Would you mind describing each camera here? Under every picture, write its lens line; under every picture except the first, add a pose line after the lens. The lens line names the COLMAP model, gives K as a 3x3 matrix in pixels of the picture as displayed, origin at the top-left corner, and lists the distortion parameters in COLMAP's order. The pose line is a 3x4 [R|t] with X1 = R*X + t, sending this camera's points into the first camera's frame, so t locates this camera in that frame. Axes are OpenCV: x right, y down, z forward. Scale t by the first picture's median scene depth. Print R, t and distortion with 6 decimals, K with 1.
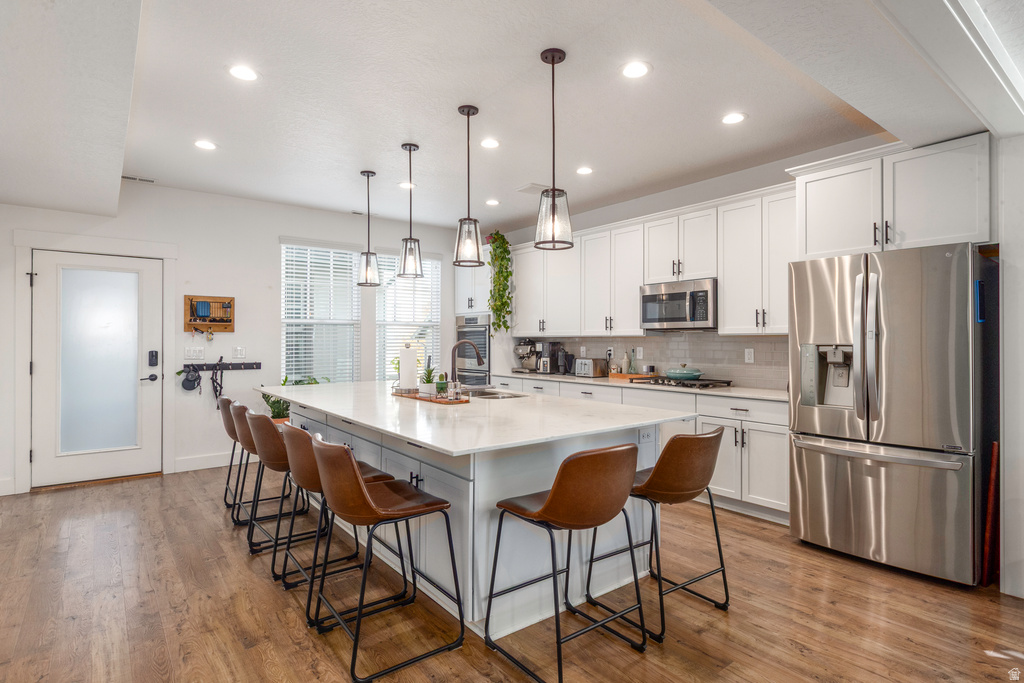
lens RADIAL K [[526.0, 0, 528.1], [0, 526.0, 343.3], [0, 0, 1]] dist [0.007429, -0.000855]
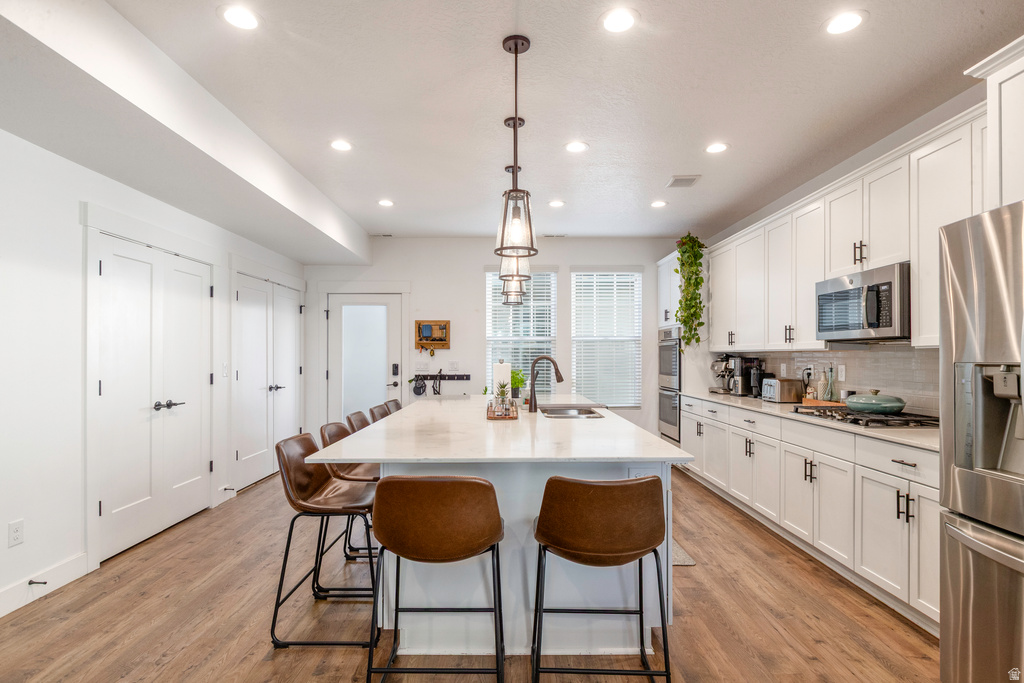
lens RADIAL K [[526.0, 0, 514.3], [0, 526.0, 350.0], [0, 0, 1]] dist [0.007429, -0.000855]
pose [[0.788617, -0.007131, -0.614843, 0.321117], [-0.003145, 0.999873, -0.015631, -0.000653], [0.614877, 0.014260, 0.788494, 0.145235]]
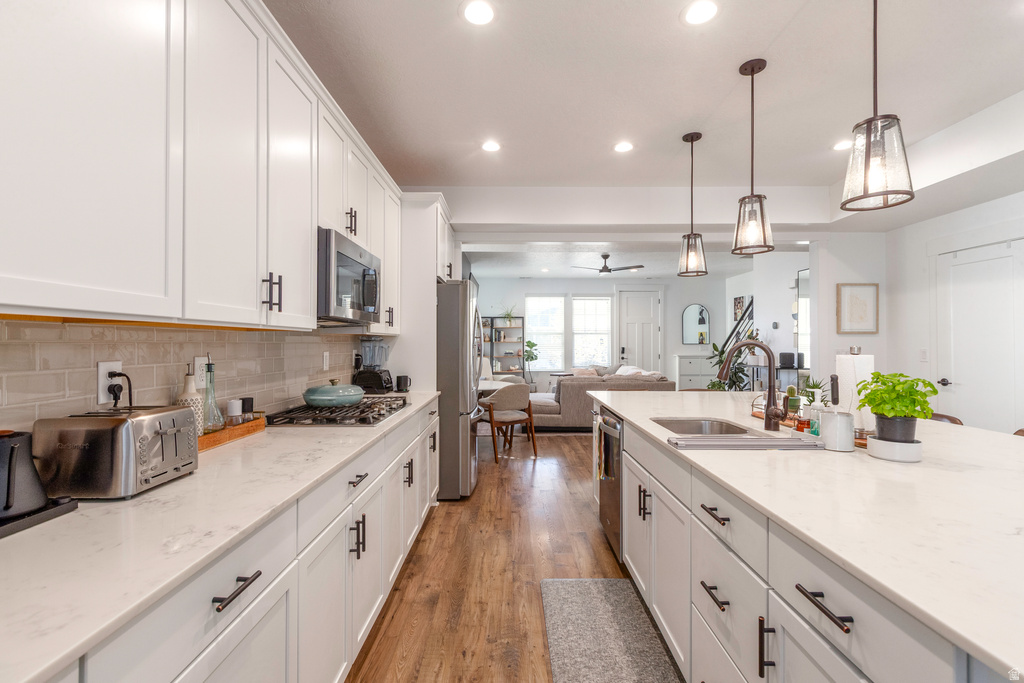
lens RADIAL K [[463.2, 0, 517.8], [0, 463.2, 340.7], [0, 0, 1]] dist [0.004938, -0.000210]
pose [[-0.788278, 0.002040, 0.615316, -0.178500], [0.002944, 0.999996, 0.000456, -0.003865], [-0.615313, 0.002171, -0.788280, 1.180865]]
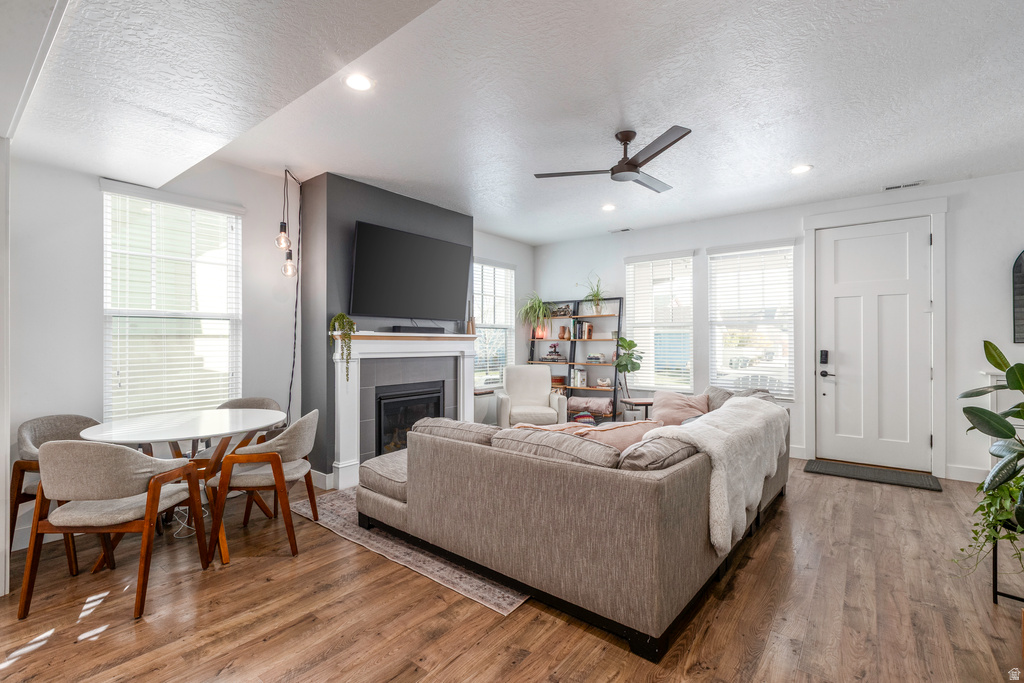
lens RADIAL K [[463.2, 0, 508.0], [0, 463.2, 341.0], [0, 0, 1]] dist [0.004938, -0.000210]
pose [[-0.225073, 0.000289, 0.974342, -0.060729], [0.008155, 0.999965, 0.001588, 0.001818], [-0.974308, 0.008303, -0.225068, 0.119129]]
